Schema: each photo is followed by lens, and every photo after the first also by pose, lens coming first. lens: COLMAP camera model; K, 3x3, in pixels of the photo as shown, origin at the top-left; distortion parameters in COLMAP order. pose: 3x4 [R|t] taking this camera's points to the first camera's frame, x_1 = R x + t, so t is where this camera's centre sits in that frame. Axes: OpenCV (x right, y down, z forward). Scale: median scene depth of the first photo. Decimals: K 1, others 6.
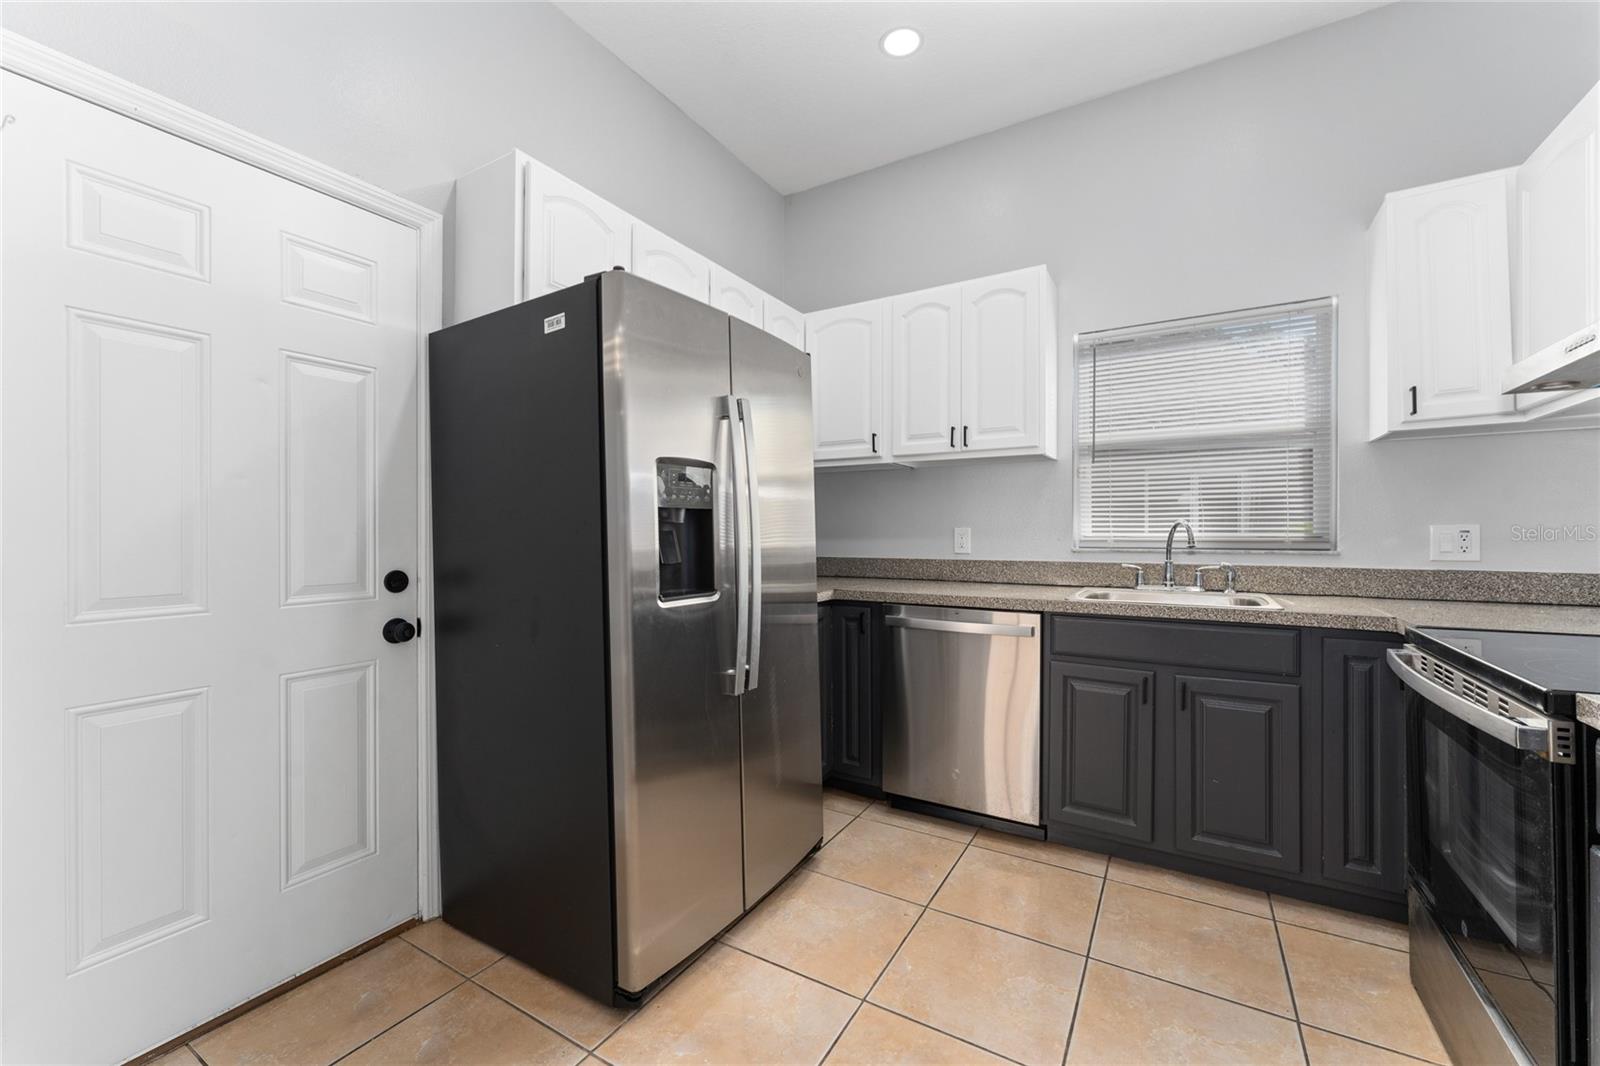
lens RADIAL K [[650.0, 0, 807.4], [0, 650.0, 534.3], [0, 0, 1]] dist [0.001708, -0.000143]
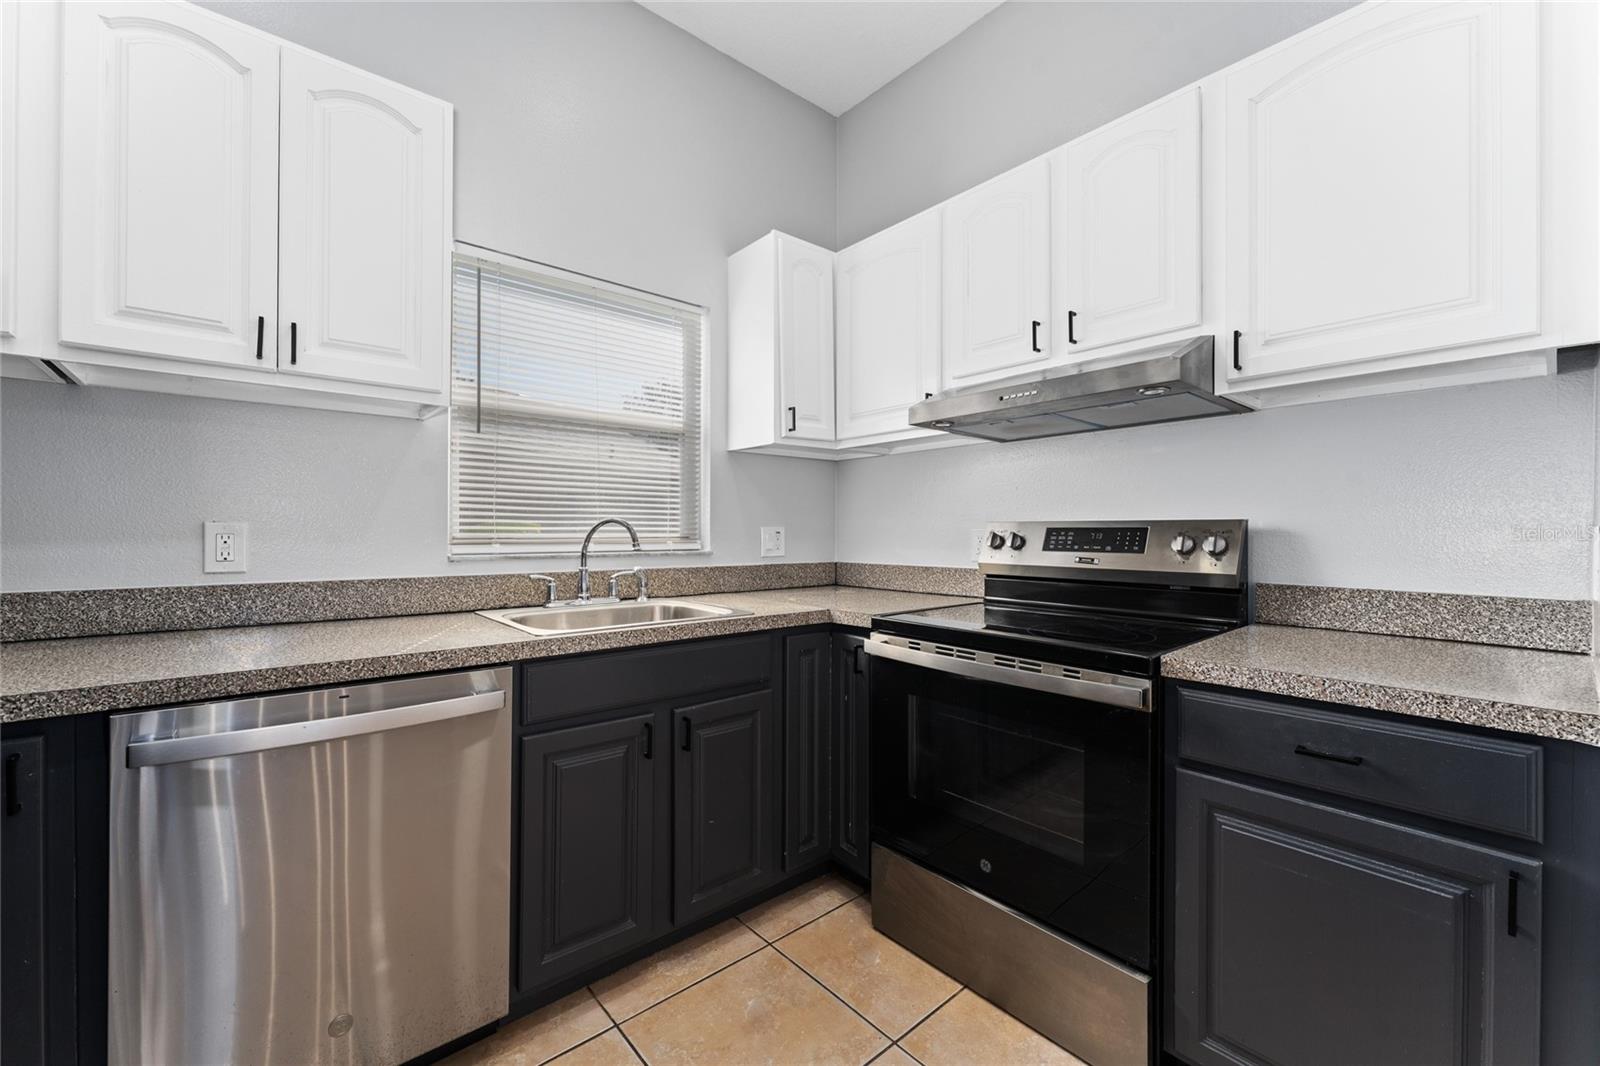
lens RADIAL K [[650.0, 0, 799.3], [0, 650.0, 529.9], [0, 0, 1]] dist [0.001708, -0.000143]
pose [[0.314601, 0.003006, 0.949219, -0.134204], [-0.003810, 0.999991, -0.001904, -0.005840], [-0.949216, -0.003018, 0.314610, 0.530476]]
